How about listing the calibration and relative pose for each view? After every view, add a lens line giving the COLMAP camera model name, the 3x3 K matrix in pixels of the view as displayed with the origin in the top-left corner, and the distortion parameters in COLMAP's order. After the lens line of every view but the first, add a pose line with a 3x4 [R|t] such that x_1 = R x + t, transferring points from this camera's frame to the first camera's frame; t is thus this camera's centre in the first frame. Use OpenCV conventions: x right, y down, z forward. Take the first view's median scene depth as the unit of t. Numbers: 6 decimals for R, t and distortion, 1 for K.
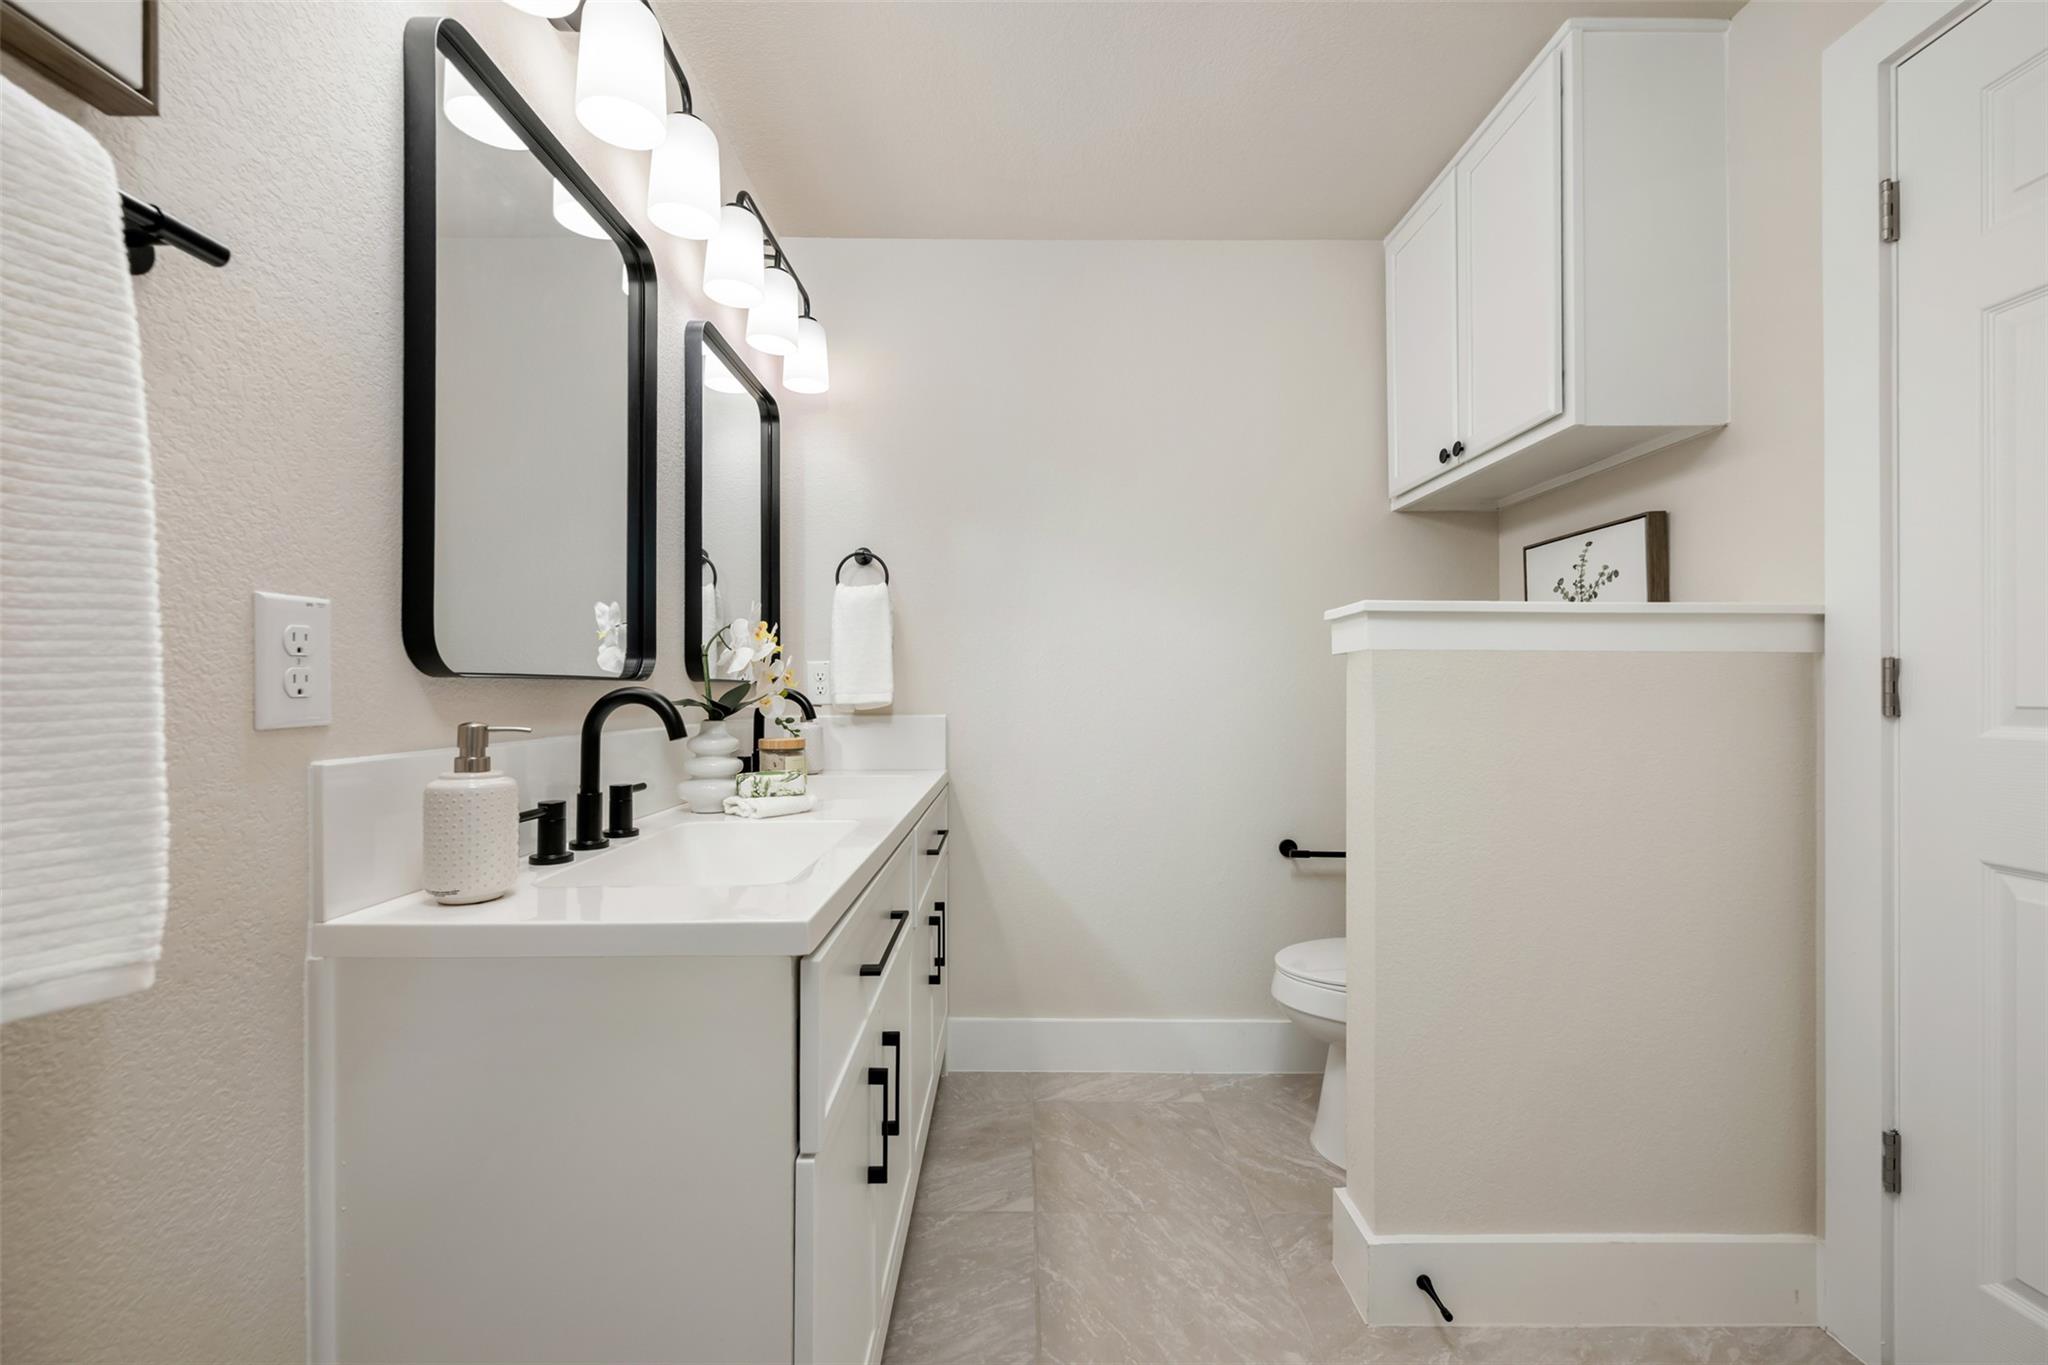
lens RADIAL K [[810.4, 0, 1025.3], [0, 810.4, 689.7], [0, 0, 1]] dist [-0.004104, 0.000591]
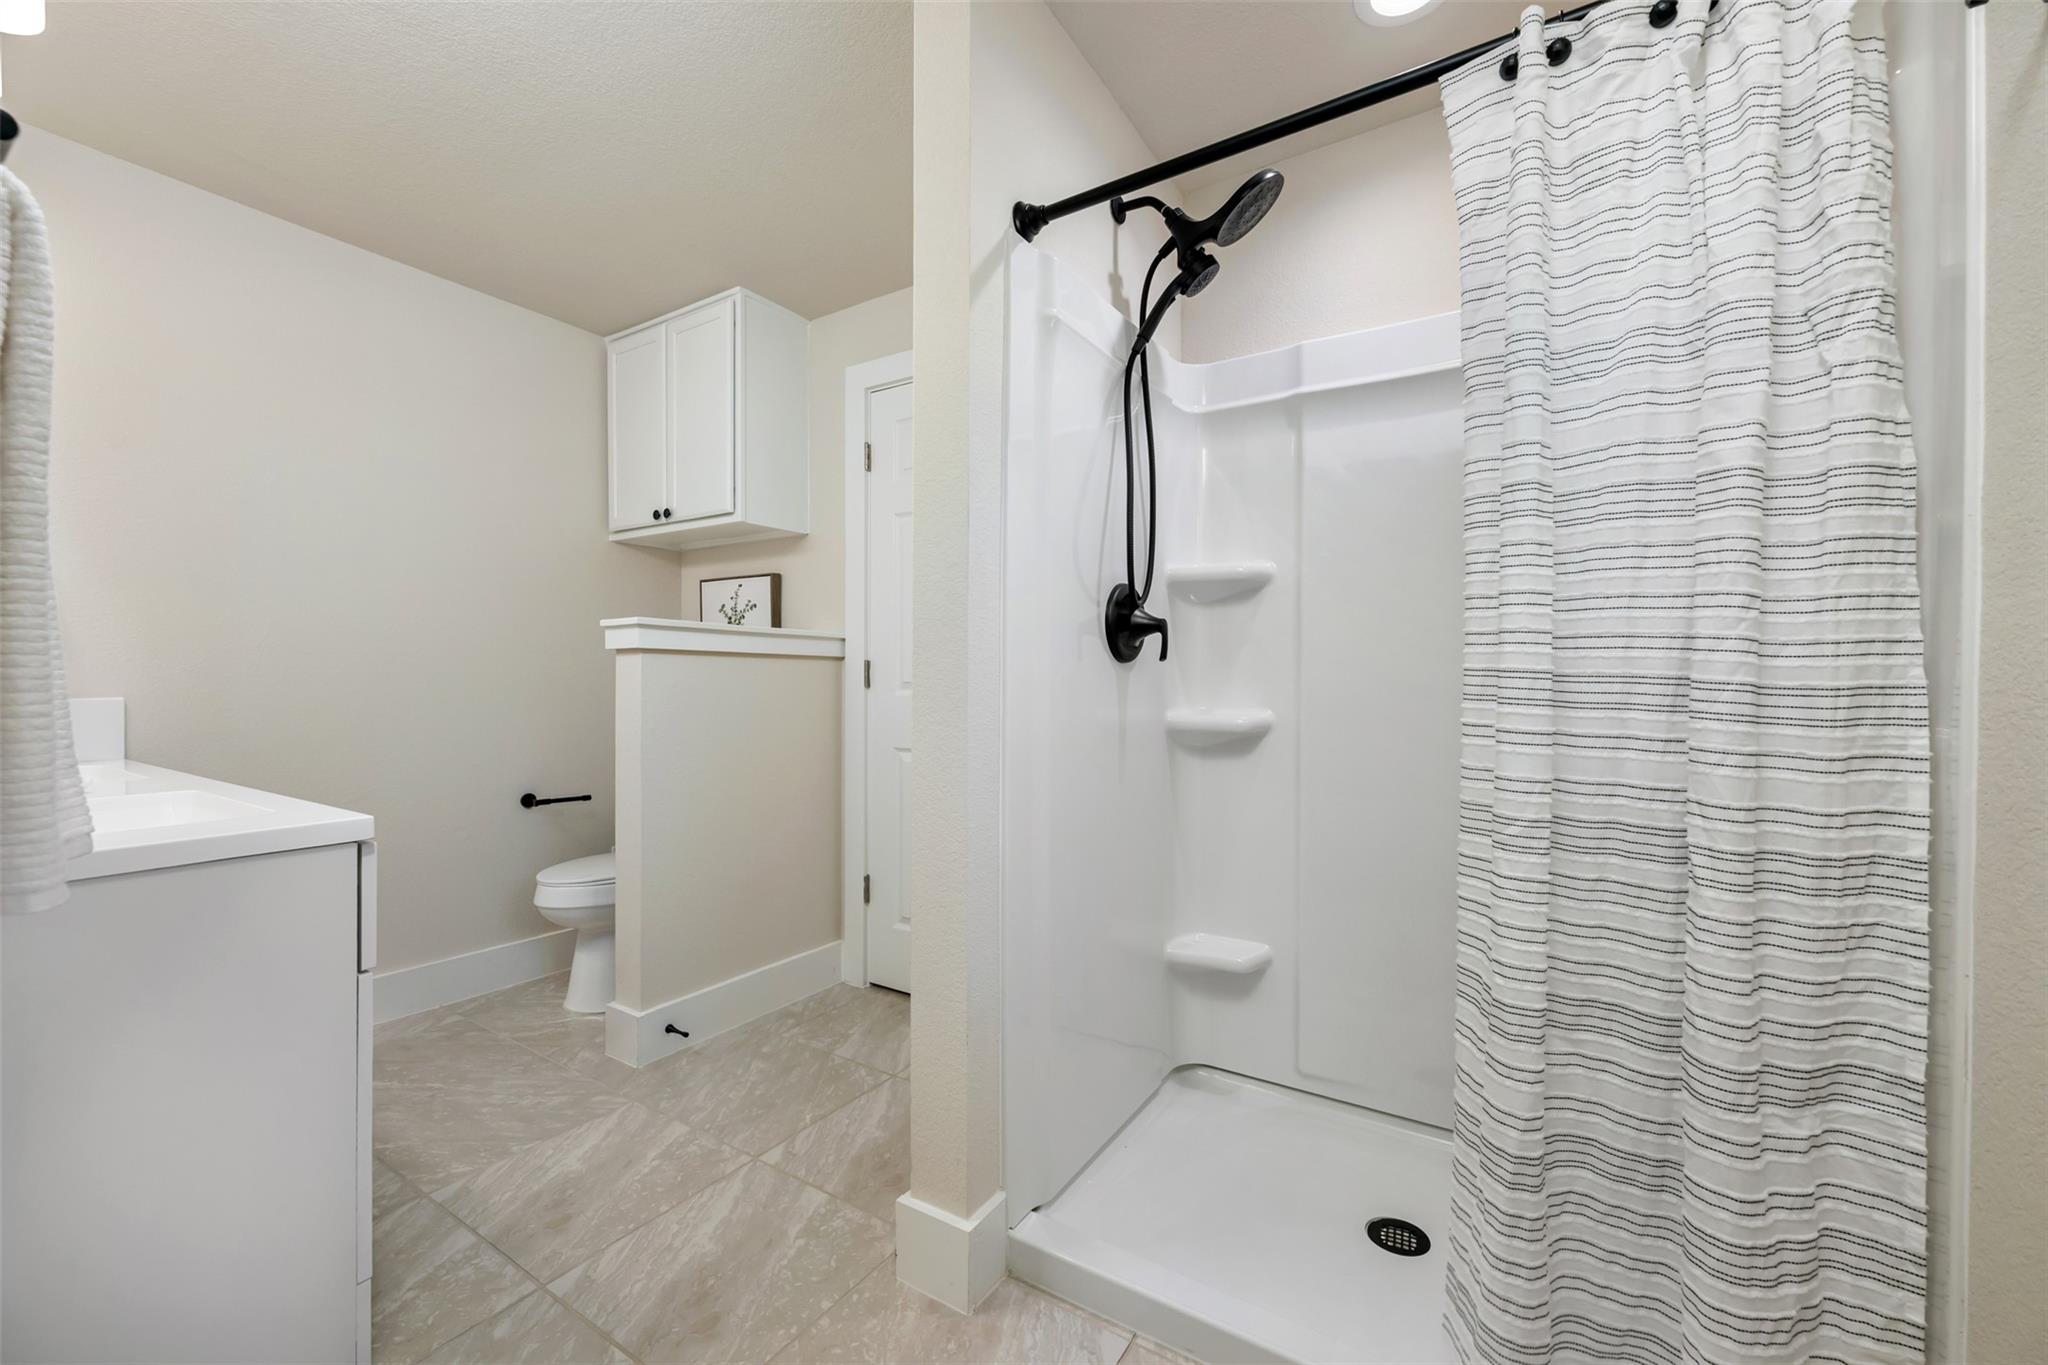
lens RADIAL K [[810.4, 0, 1026.1], [0, 810.4, 681.5], [0, 0, 1]] dist [-0.004104, 0.000591]
pose [[0.534724, -0.000235, 0.845027, -0.437831], [-0.005084, 0.999981, 0.003496, 0.007286], [-0.845011, -0.006166, 0.534713, -0.426525]]
